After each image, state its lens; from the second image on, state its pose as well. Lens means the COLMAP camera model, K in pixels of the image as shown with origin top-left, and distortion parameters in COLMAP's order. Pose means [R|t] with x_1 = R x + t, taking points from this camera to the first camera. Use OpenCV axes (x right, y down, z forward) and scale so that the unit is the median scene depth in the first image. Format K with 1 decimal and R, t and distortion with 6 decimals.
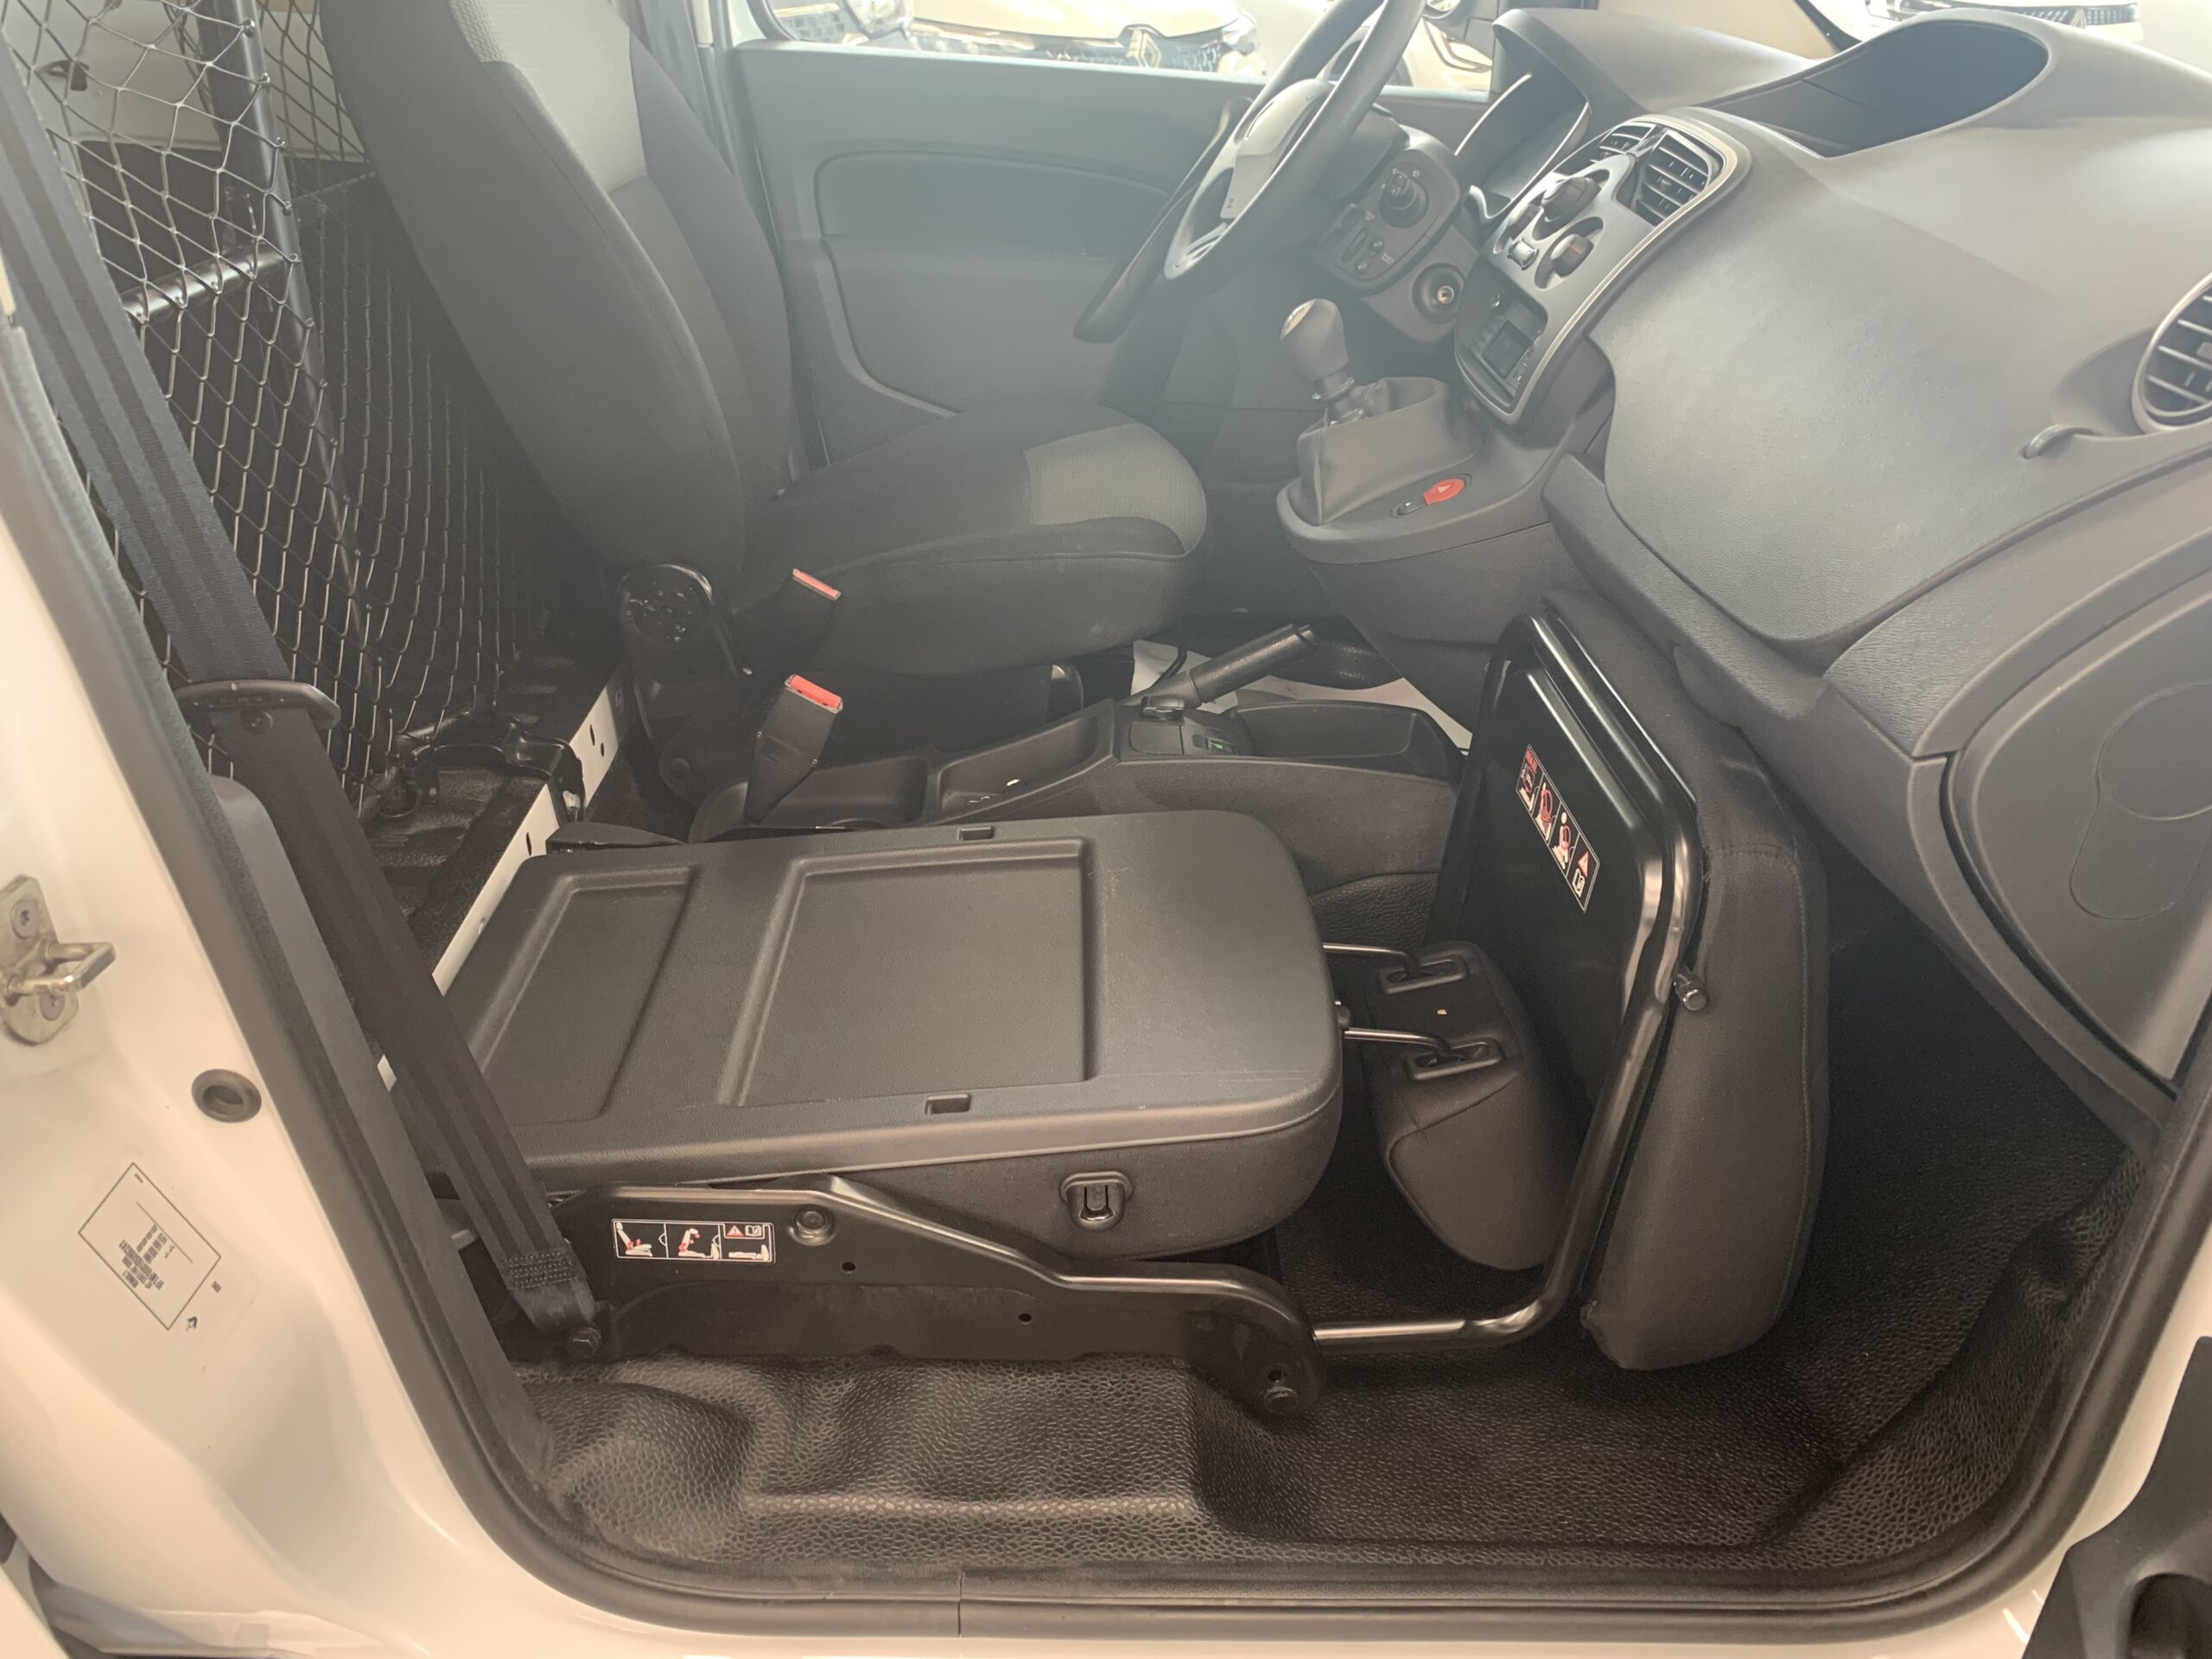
lens RADIAL K [[1644.5, 0, 1106.0], [0, 1644.5, 829.5], [0, 0, 1]] dist [0.006059, -0.000623]
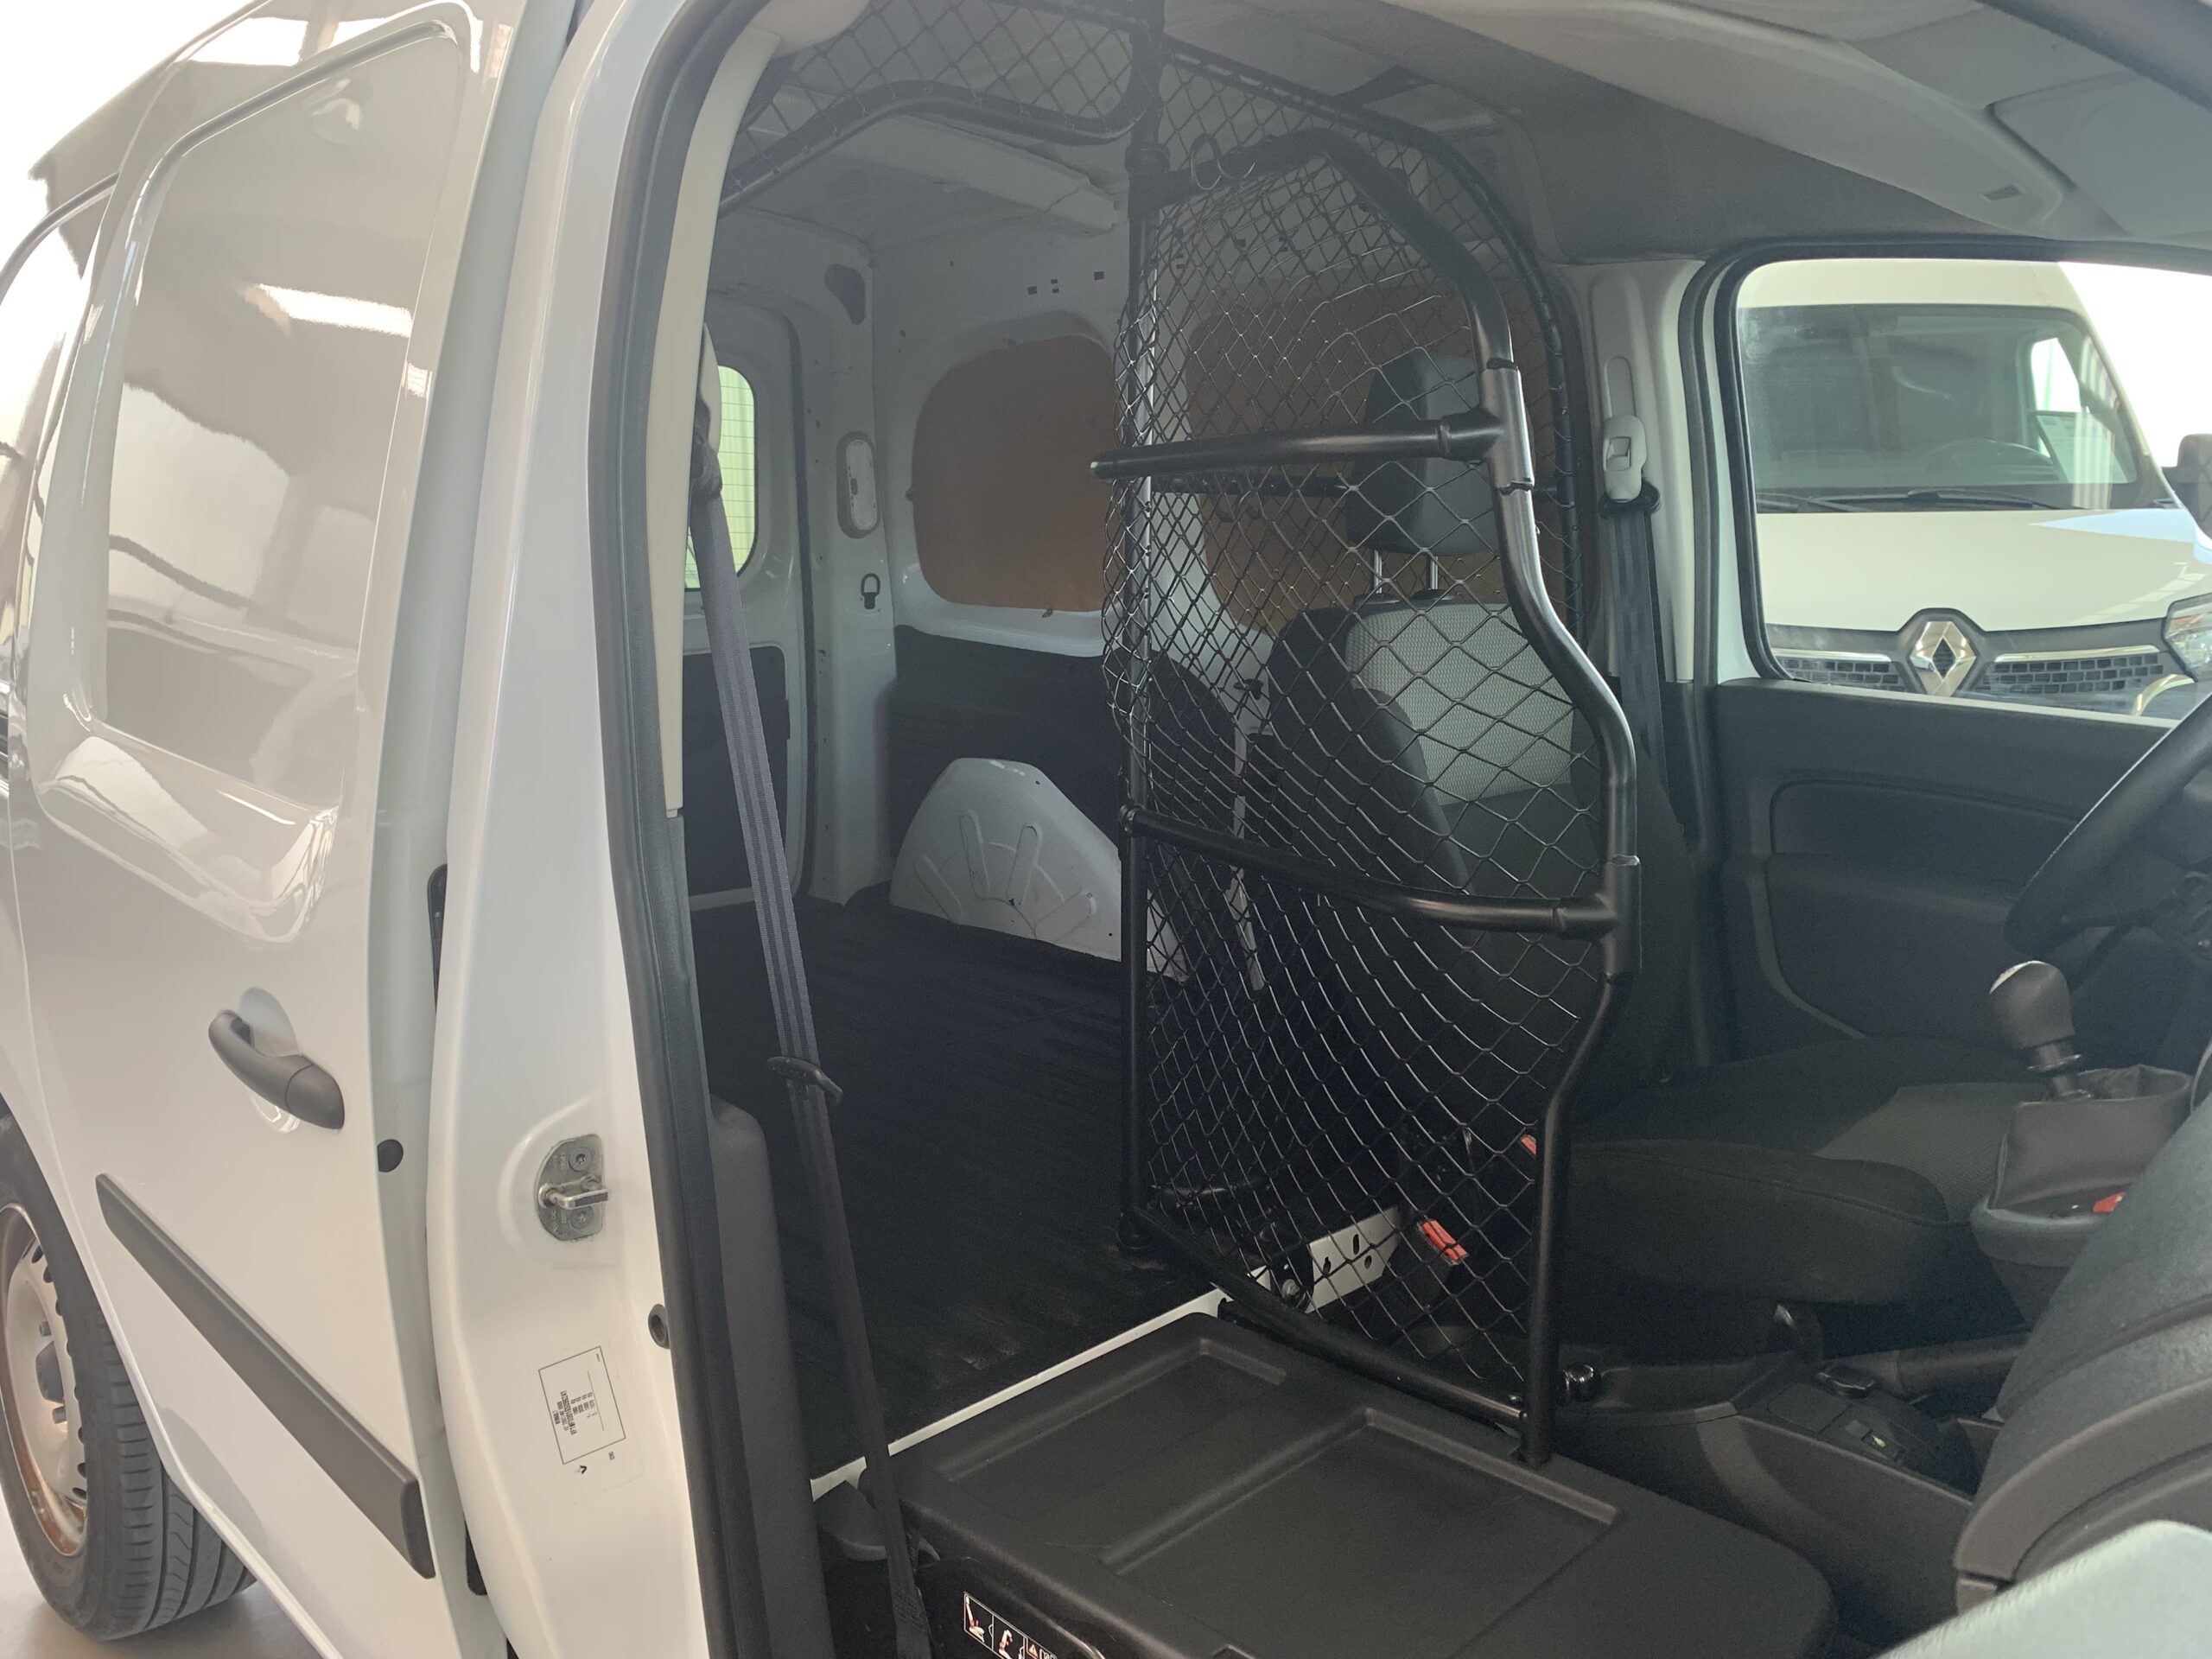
lens RADIAL K [[1679.4, 0, 1106.0], [0, 1679.4, 829.5], [0, 0, 1]] dist [-0.001703, 0.000426]
pose [[0.725766, 0.100950, -0.680494, 0.373205], [-0.327157, 0.920808, -0.212322, -0.027702], [0.605171, 0.376724, 0.701318, 0.021532]]
